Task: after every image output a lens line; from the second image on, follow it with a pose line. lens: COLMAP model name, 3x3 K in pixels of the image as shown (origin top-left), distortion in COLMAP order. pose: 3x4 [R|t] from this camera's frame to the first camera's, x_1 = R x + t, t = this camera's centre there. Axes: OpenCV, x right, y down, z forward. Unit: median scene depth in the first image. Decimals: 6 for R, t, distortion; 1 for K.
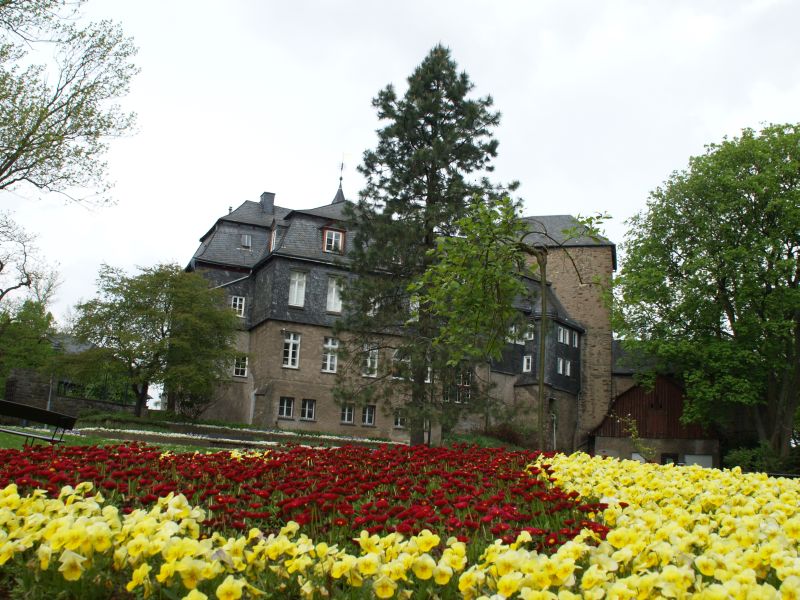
lens RADIAL K [[841.3, 0, 400.9], [0, 841.3, 313.8], [0, 0, 1]] dist [-0.139842, 0.158852]
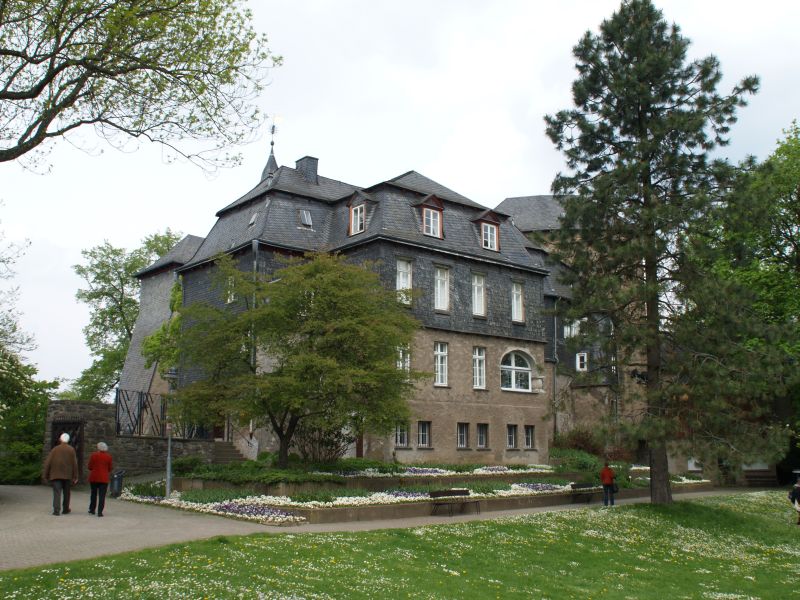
lens RADIAL K [[841.3, 0, 400.9], [0, 841.3, 313.8], [0, 0, 1]] dist [-0.139842, 0.158852]
pose [[0.961736, -0.006815, 0.273892, -0.391173], [-0.002275, 0.999457, 0.032859, -0.029308], [-0.273967, -0.032224, 0.961199, 0.273404]]
